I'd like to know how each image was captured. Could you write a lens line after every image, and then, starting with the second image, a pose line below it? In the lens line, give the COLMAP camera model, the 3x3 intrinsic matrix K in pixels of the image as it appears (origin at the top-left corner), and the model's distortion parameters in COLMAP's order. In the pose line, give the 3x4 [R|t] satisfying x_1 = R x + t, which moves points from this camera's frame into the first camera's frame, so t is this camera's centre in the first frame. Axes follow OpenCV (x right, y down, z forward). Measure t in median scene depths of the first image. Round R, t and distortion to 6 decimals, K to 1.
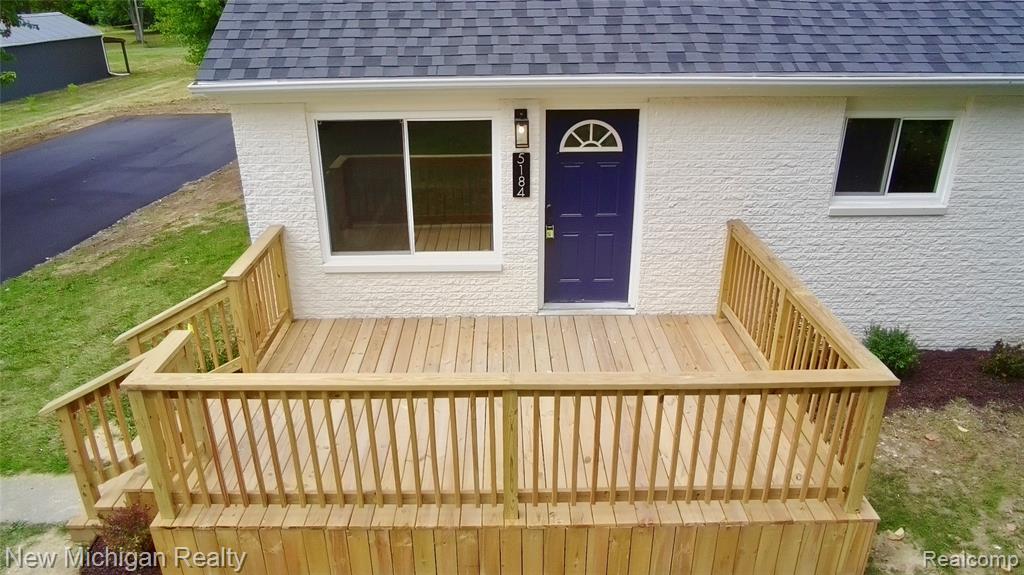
lens RADIAL K [[713.7, 0, 489.1], [0, 713.7, 299.9], [0, 0, 1]] dist [-0.088581, 0.082498]
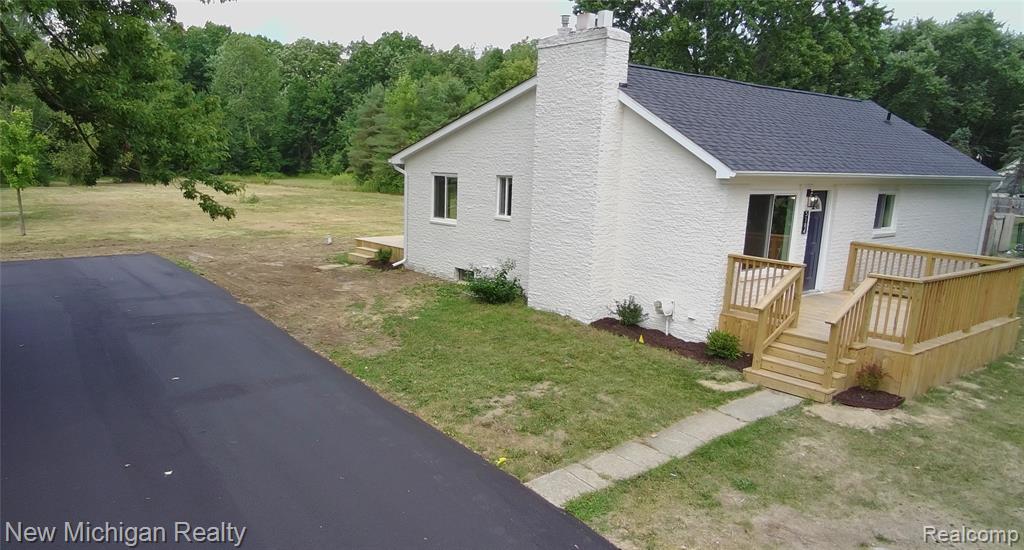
lens RADIAL K [[717.4, 0, 458.0], [0, 717.4, 324.0], [0, 0, 1]] dist [-0.085077, 0.076471]
pose [[0.800858, -0.105822, 0.589430, -1.934418], [0.213368, 0.970092, -0.115741, 0.124167], [-0.559553, 0.218457, 0.799485, 0.019393]]
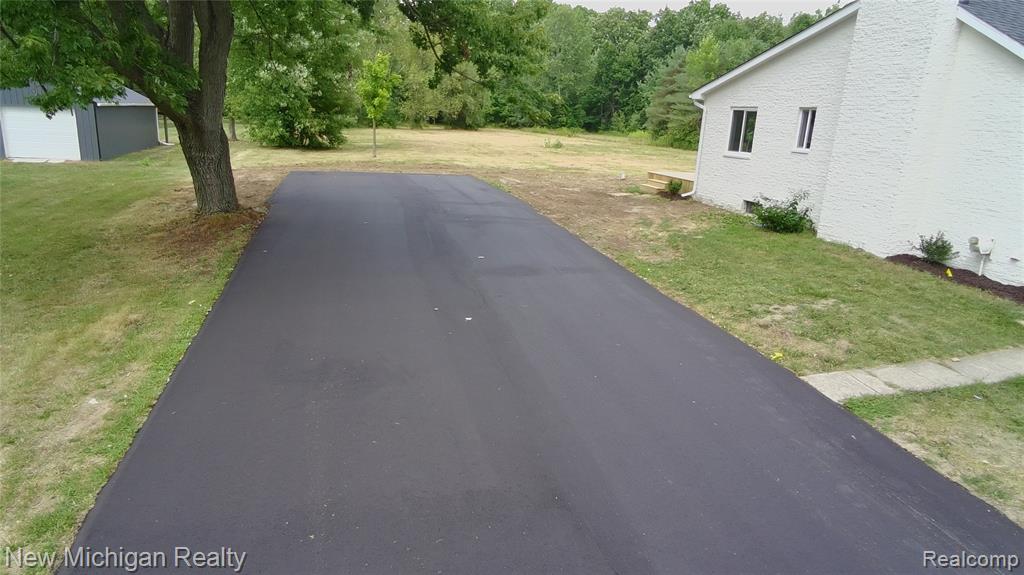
lens RADIAL K [[645.5, 0, 492.6], [0, 645.5, 295.9], [0, 0, 1]] dist [-0.069486, 0.054655]
pose [[0.962683, -0.013048, 0.270318, -1.944301], [0.049006, 0.990729, -0.126705, 0.239848], [-0.266158, 0.135224, 0.954397, 0.078238]]
